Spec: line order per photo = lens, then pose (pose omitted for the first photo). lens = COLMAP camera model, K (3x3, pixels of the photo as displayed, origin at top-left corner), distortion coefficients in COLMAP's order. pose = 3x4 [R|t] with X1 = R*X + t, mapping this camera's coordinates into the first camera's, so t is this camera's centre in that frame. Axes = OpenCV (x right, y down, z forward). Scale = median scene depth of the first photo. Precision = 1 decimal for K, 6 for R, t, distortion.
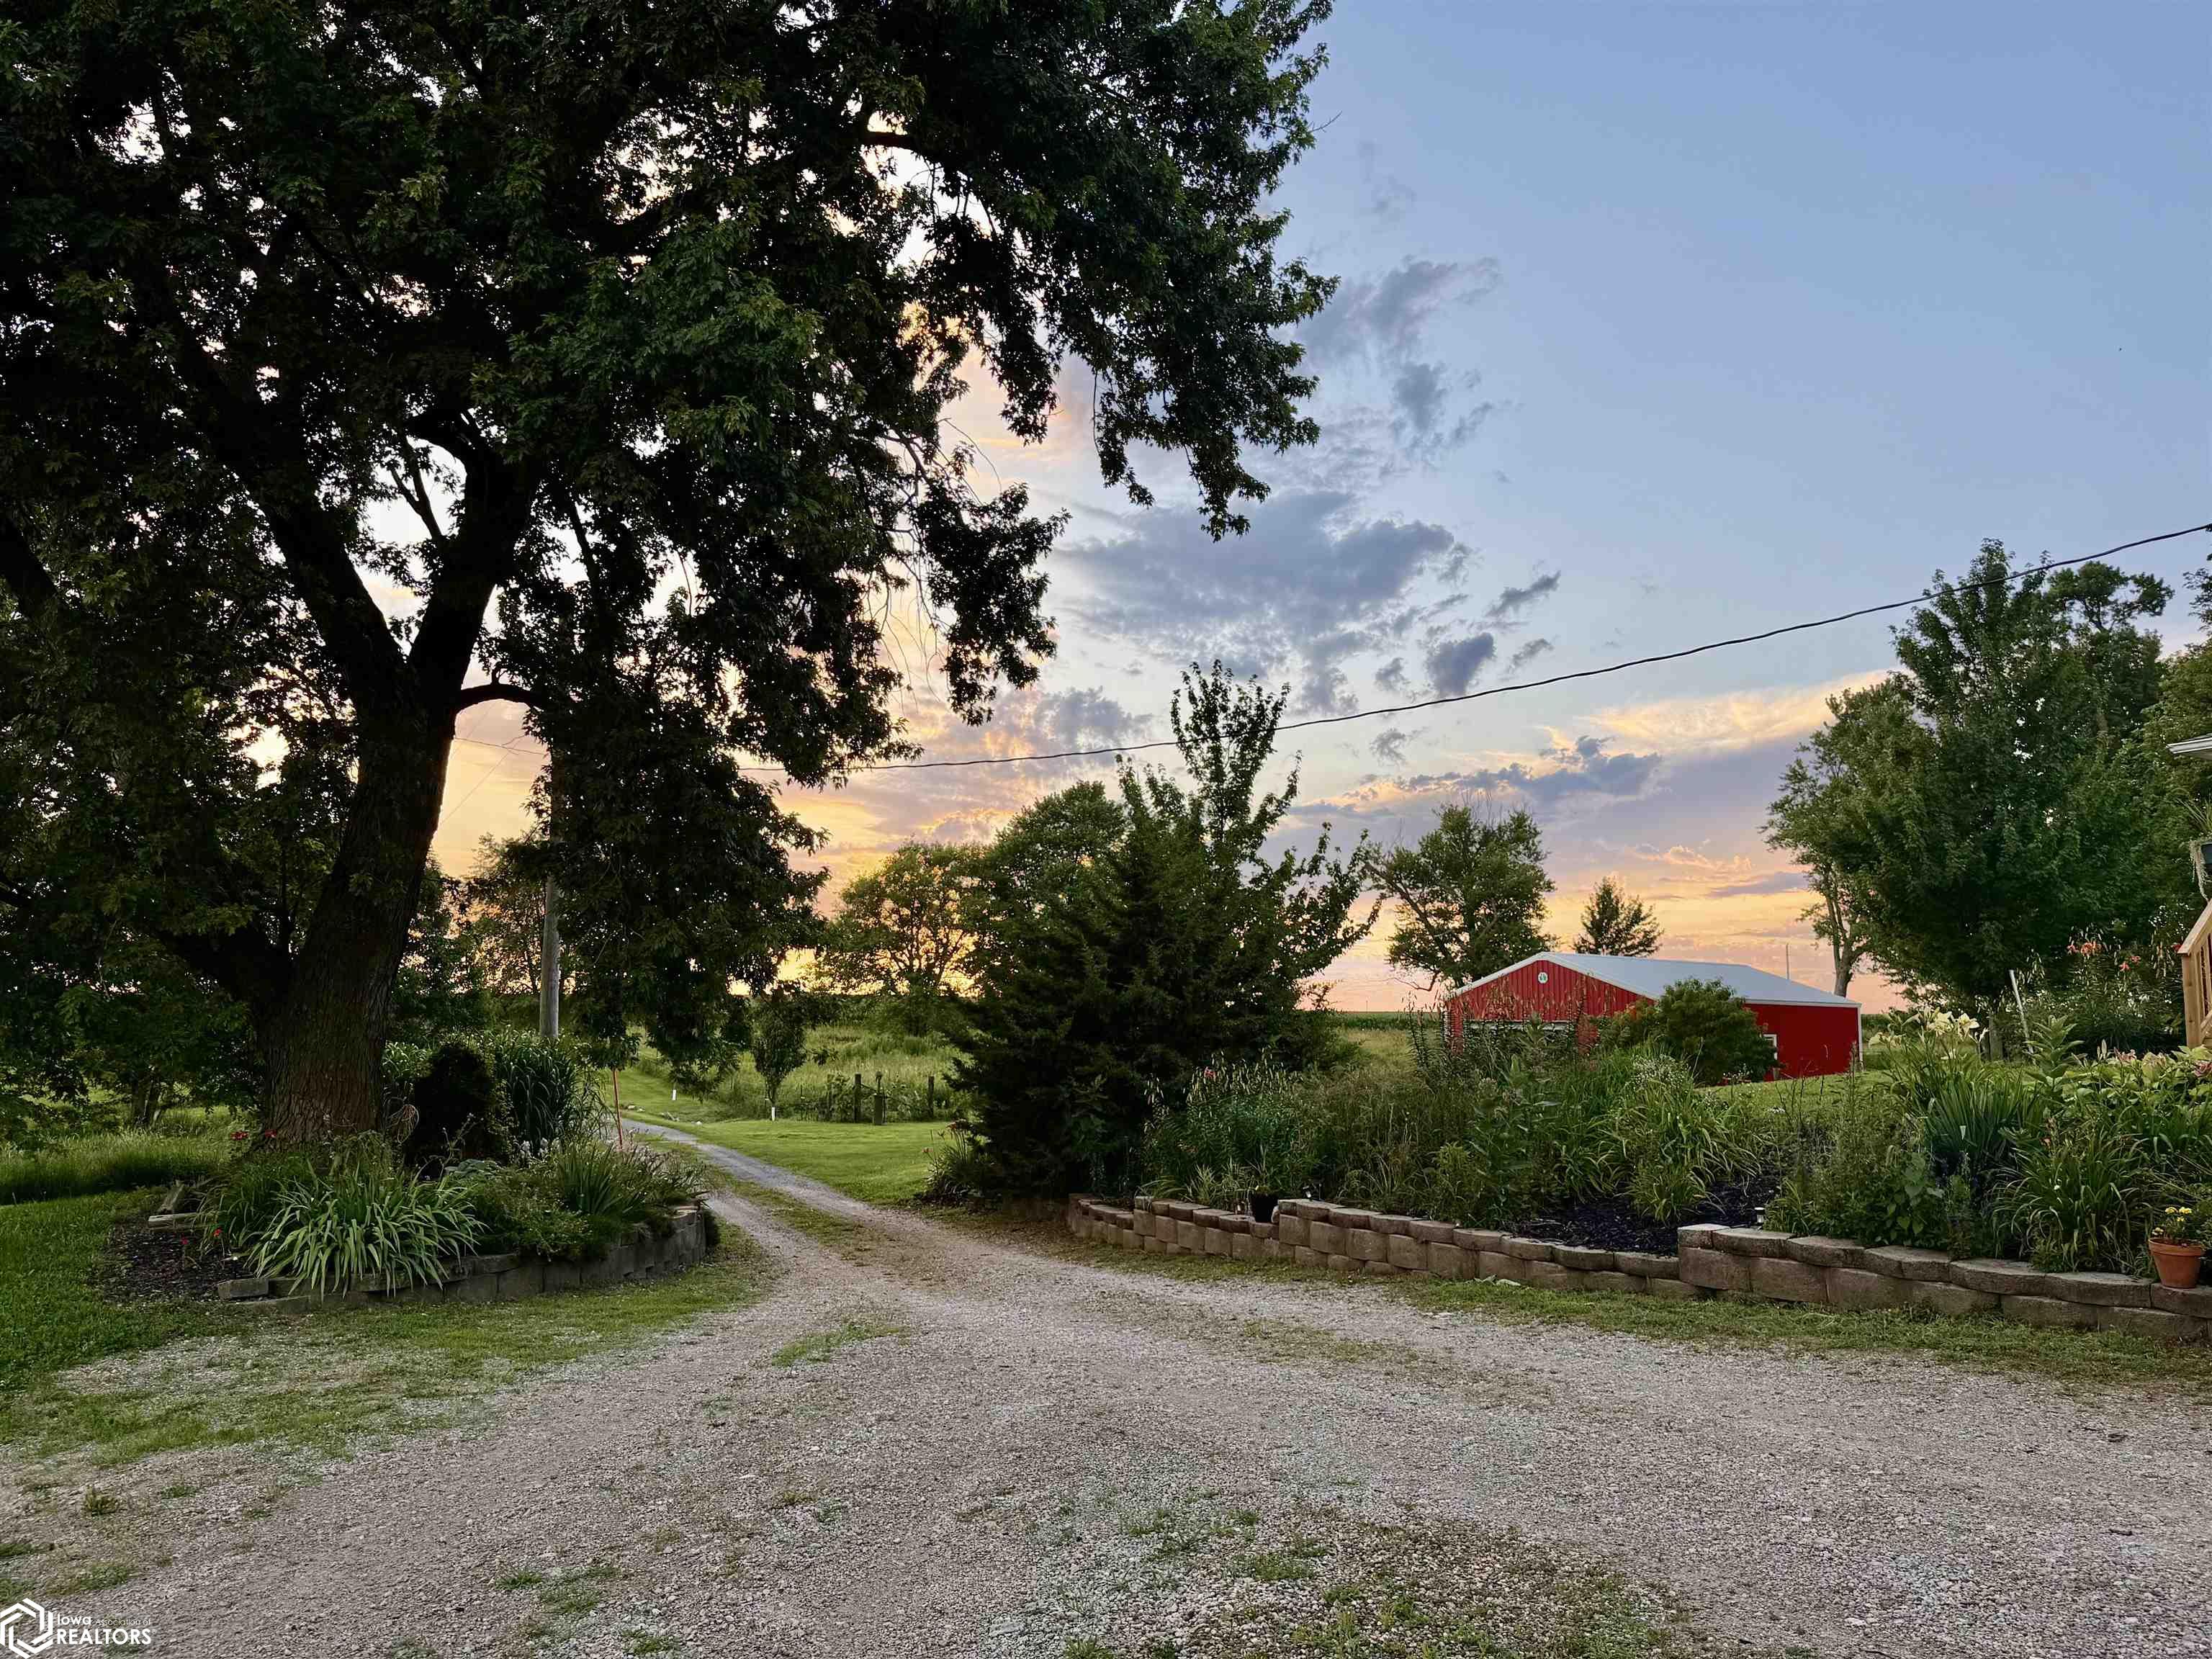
lens RADIAL K [[1510.1, 0, 1106.0], [0, 1510.1, 829.5], [0, 0, 1]] dist [0.104598, -0.134075]
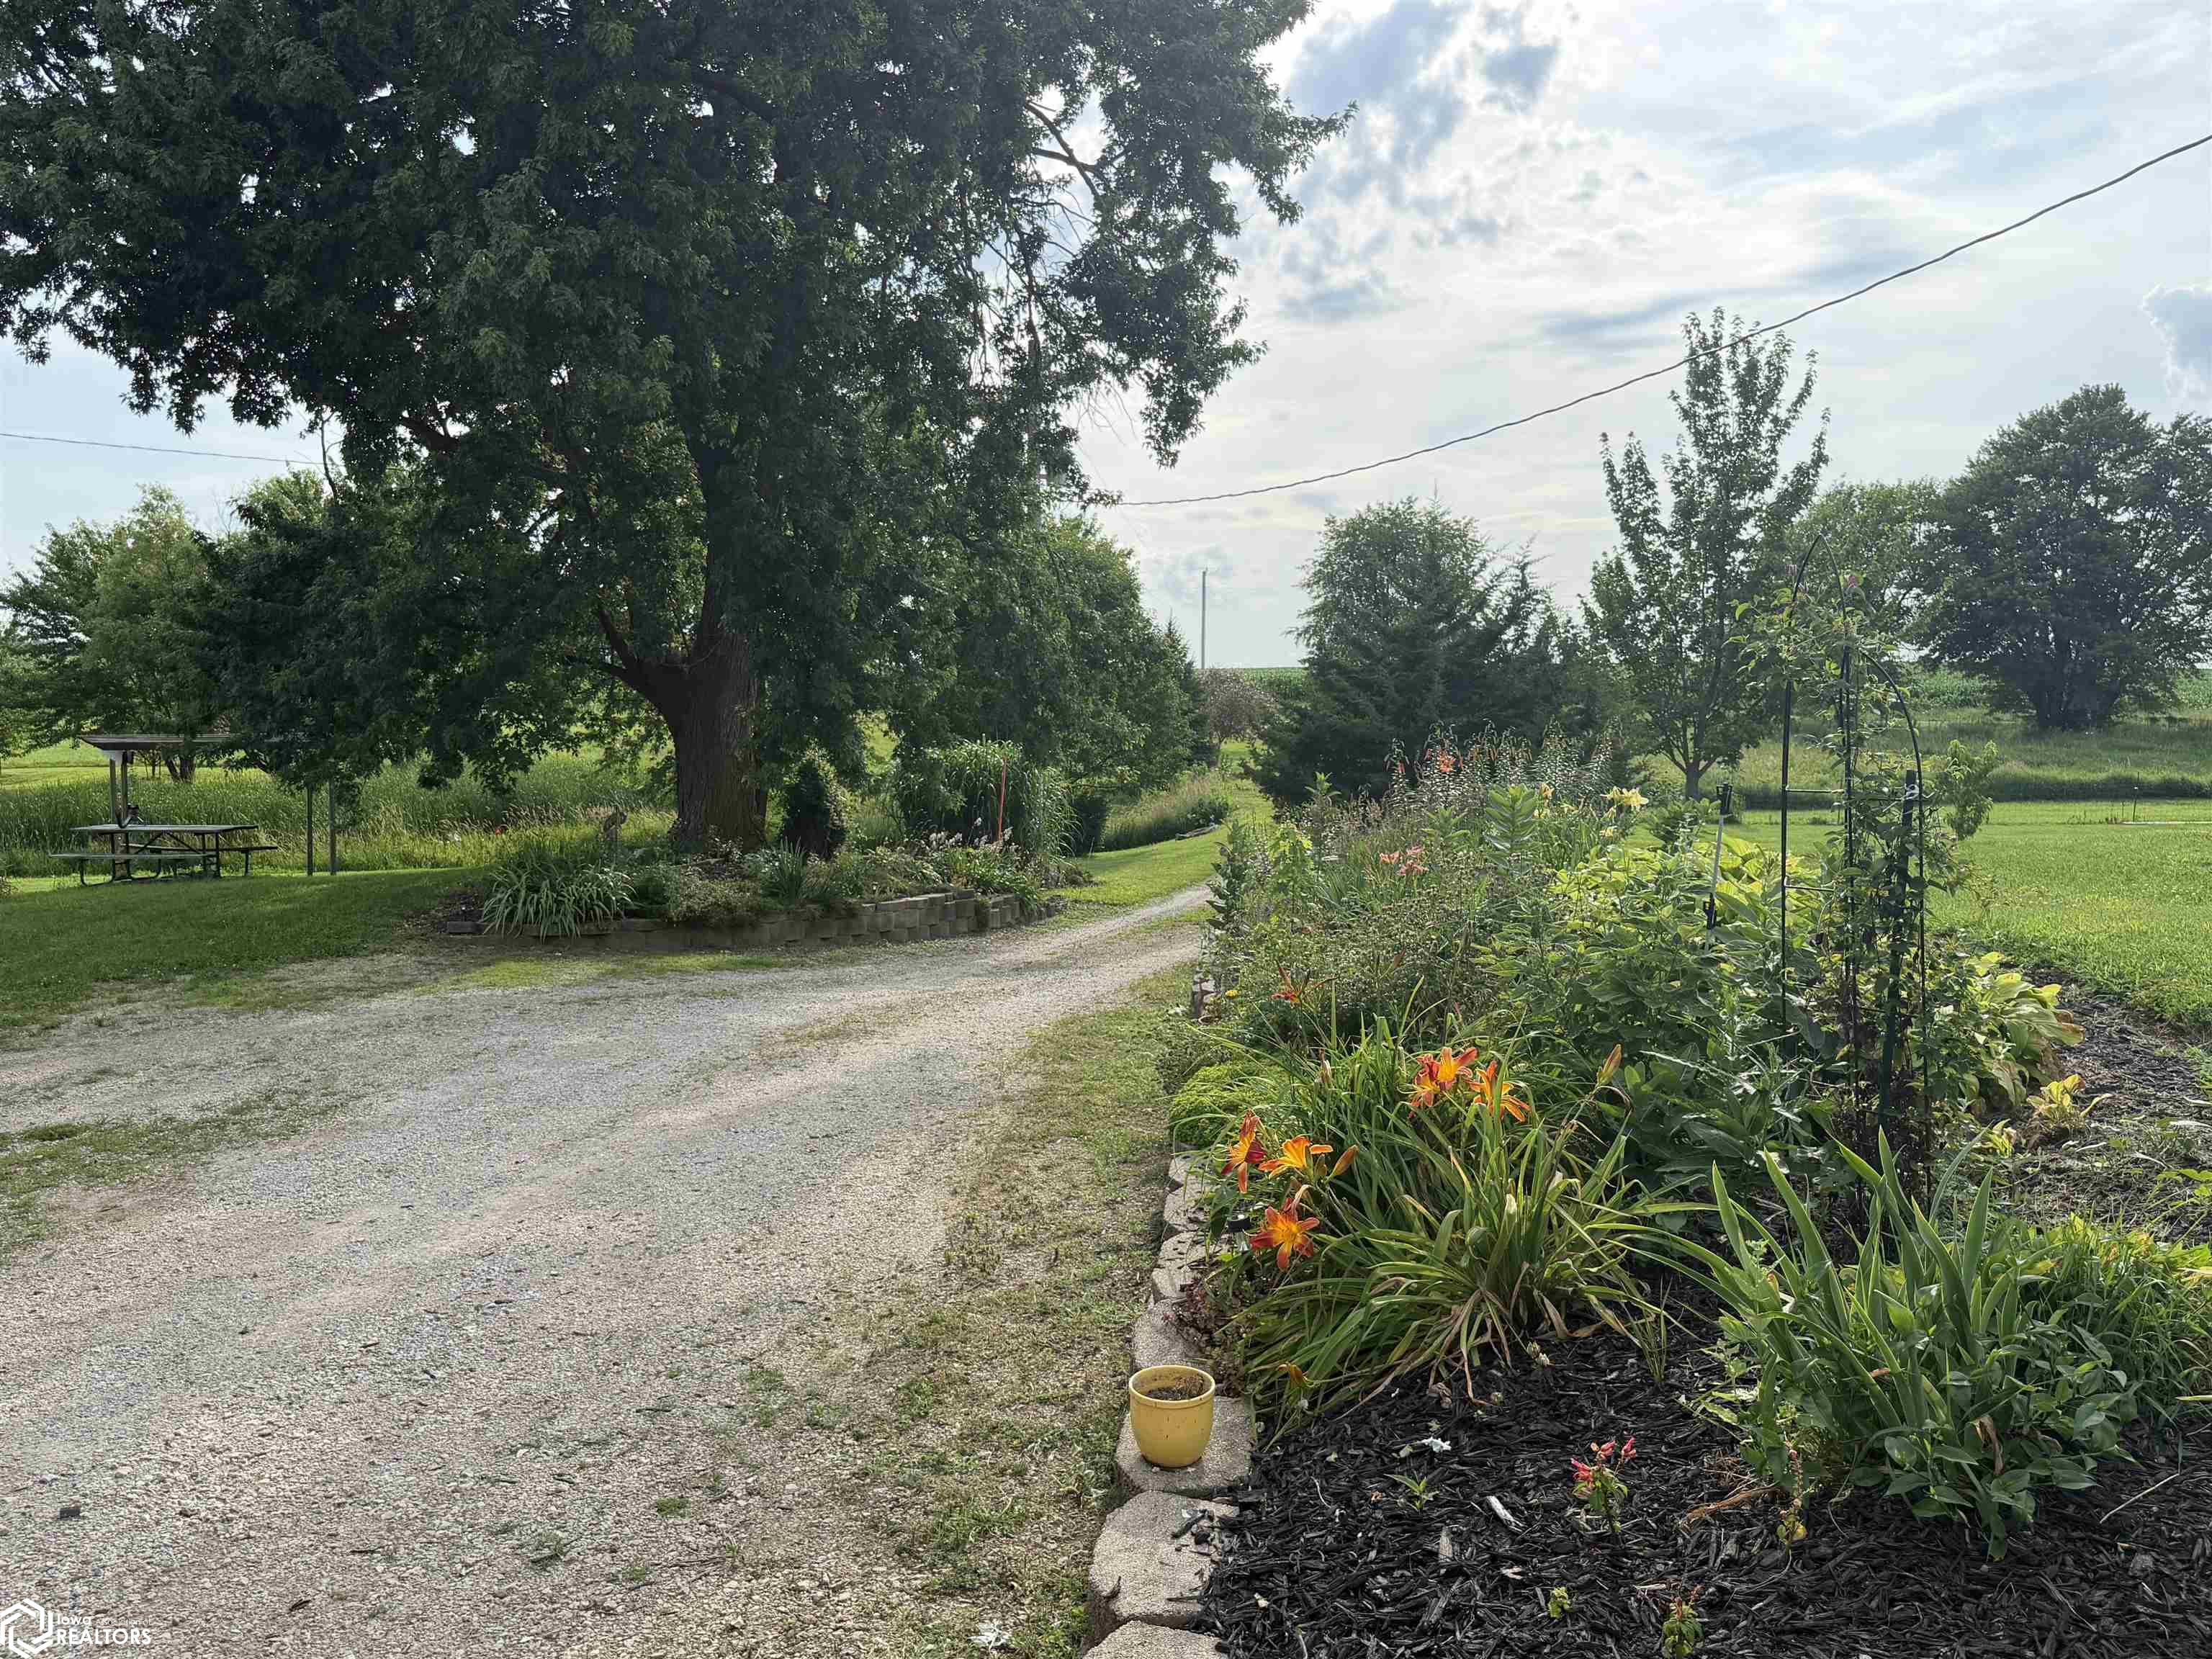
lens RADIAL K [[1687.4, 0, 1106.0], [0, 1687.4, 829.5], [0, 0, 1]] dist [0.095154, -0.145224]
pose [[0.811688, 0.046824, -0.582212, 0.166063], [0.074268, 0.980417, 0.182391, -0.011577], [0.579351, -0.191284, 0.792315, 0.003505]]
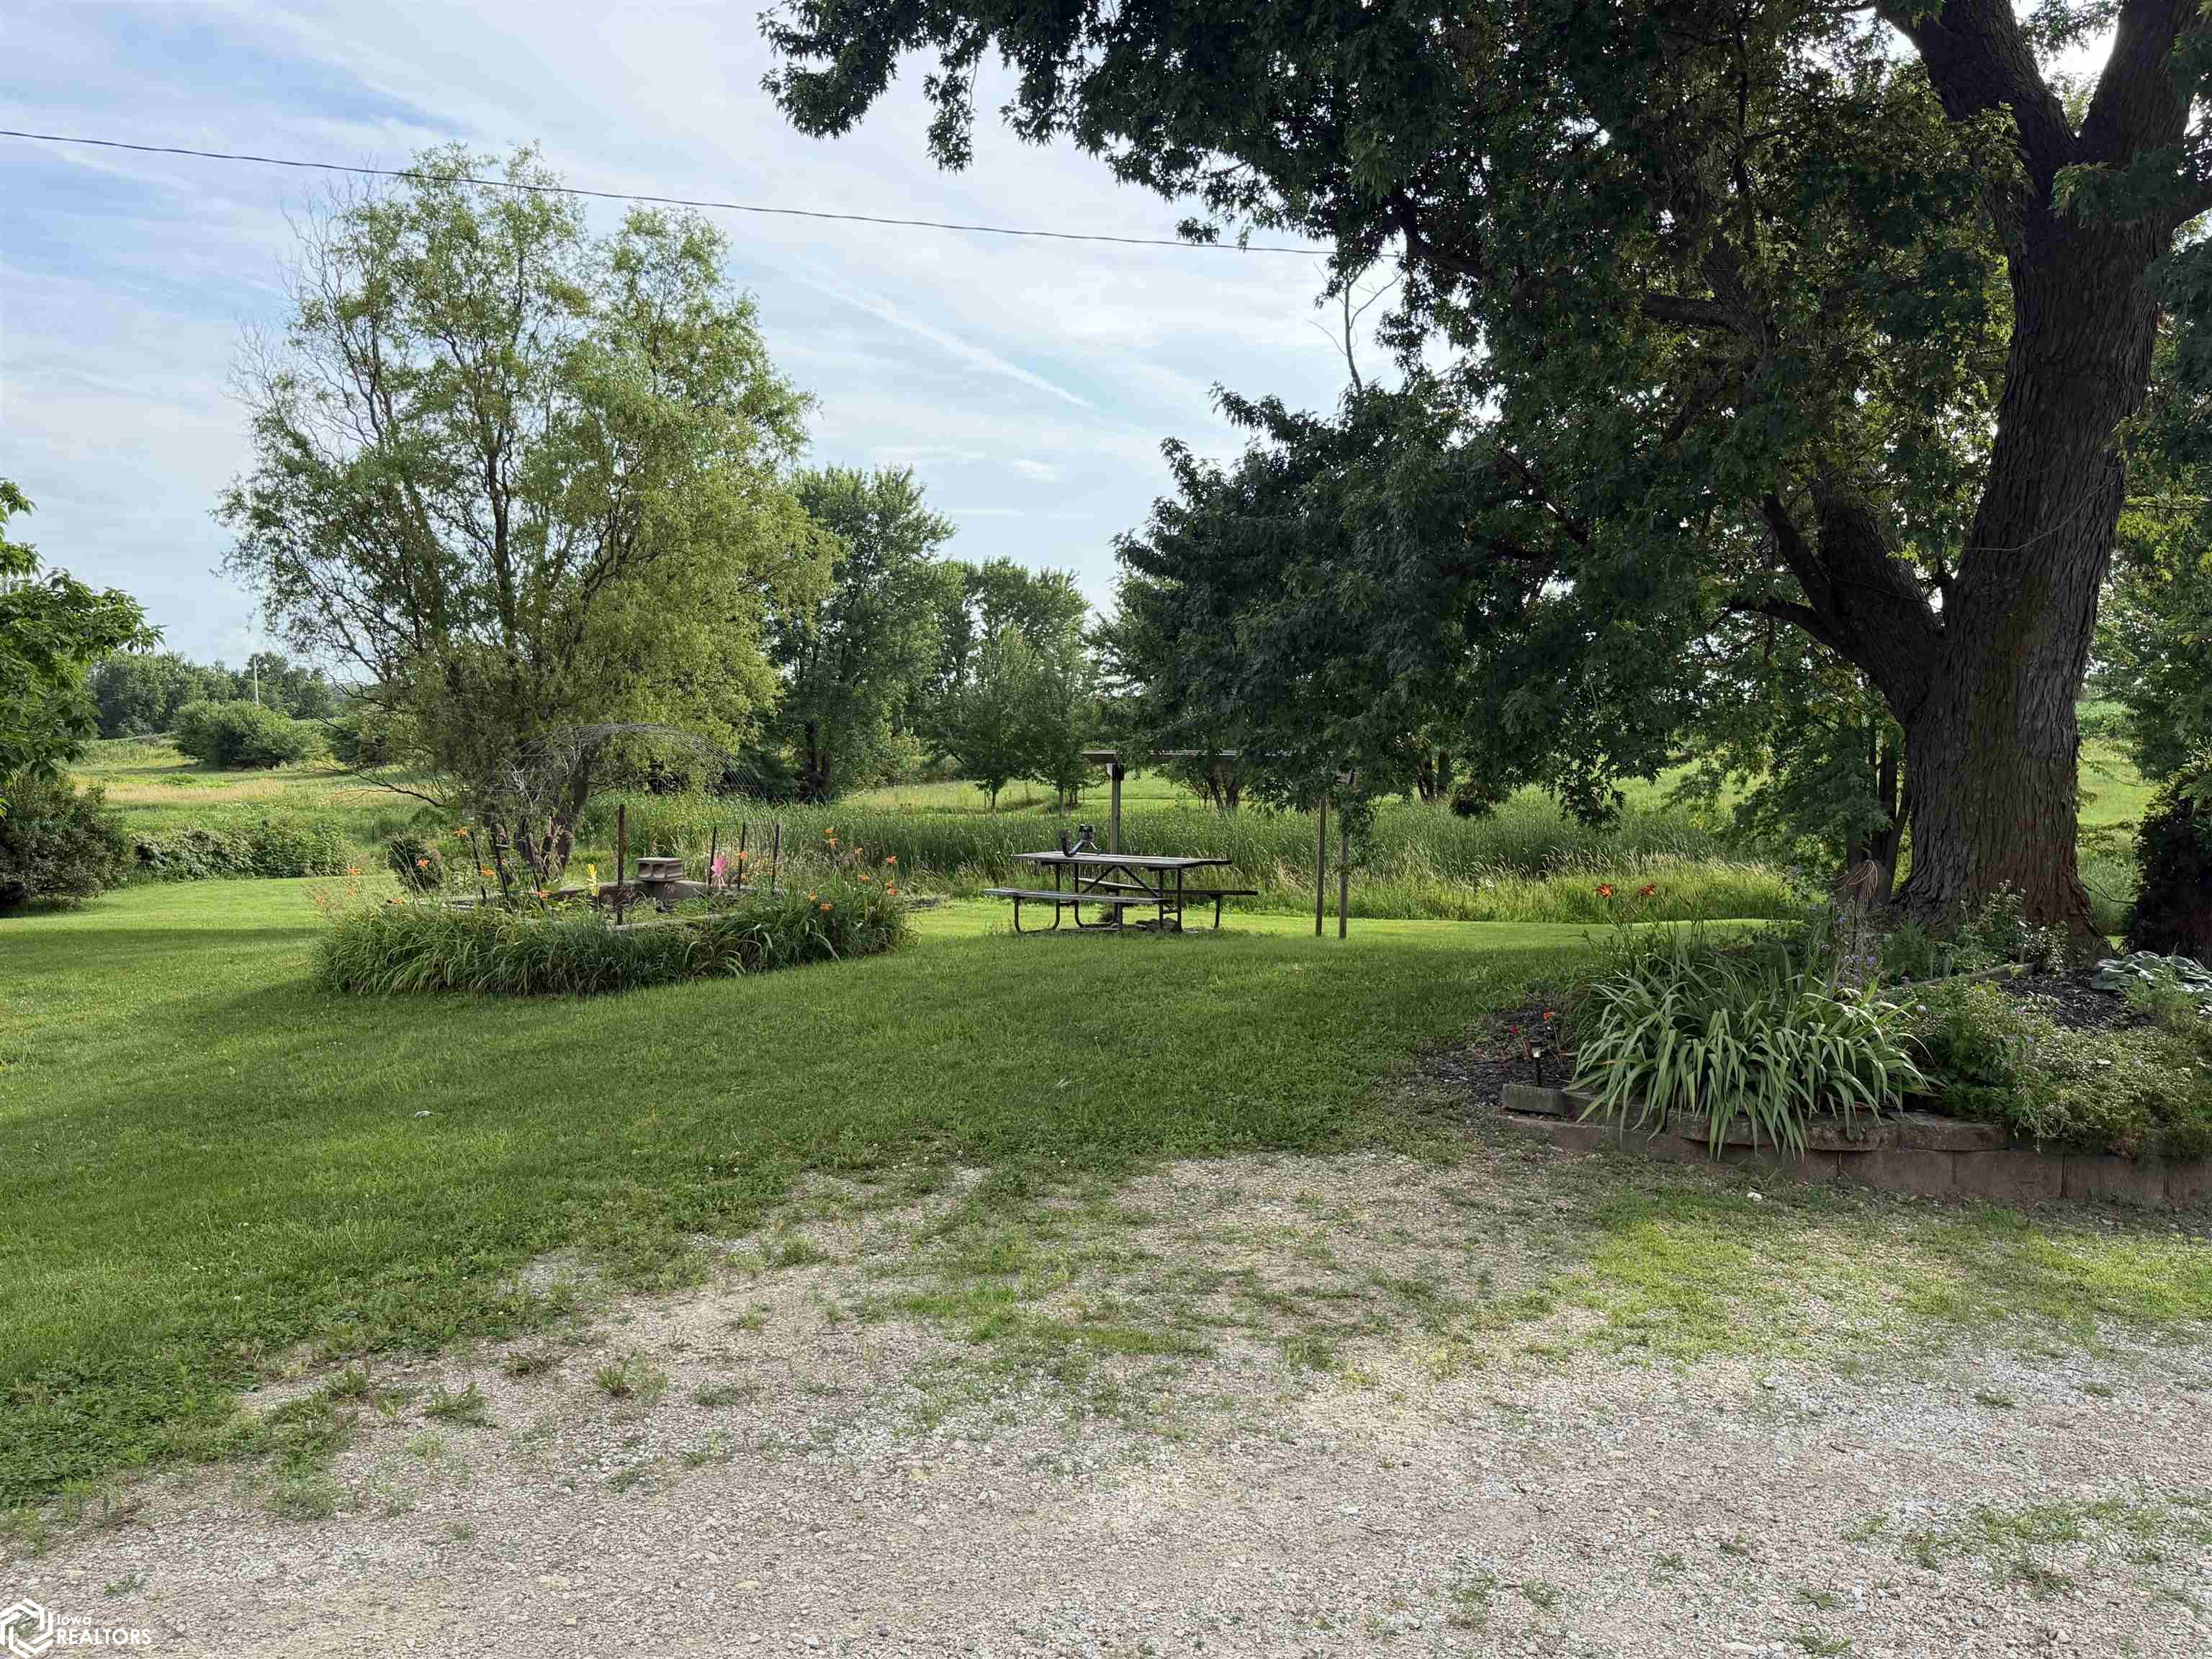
lens RADIAL K [[1694.7, 0, 1106.0], [0, 1694.7, 829.5], [0, 0, 1]] dist [0.068455, -0.146260]
pose [[0.357339, 0.048379, -0.932721, 0.018122], [0.119253, 0.988120, 0.096940, 0.012173], [0.926330, -0.145870, 0.347324, 0.093840]]
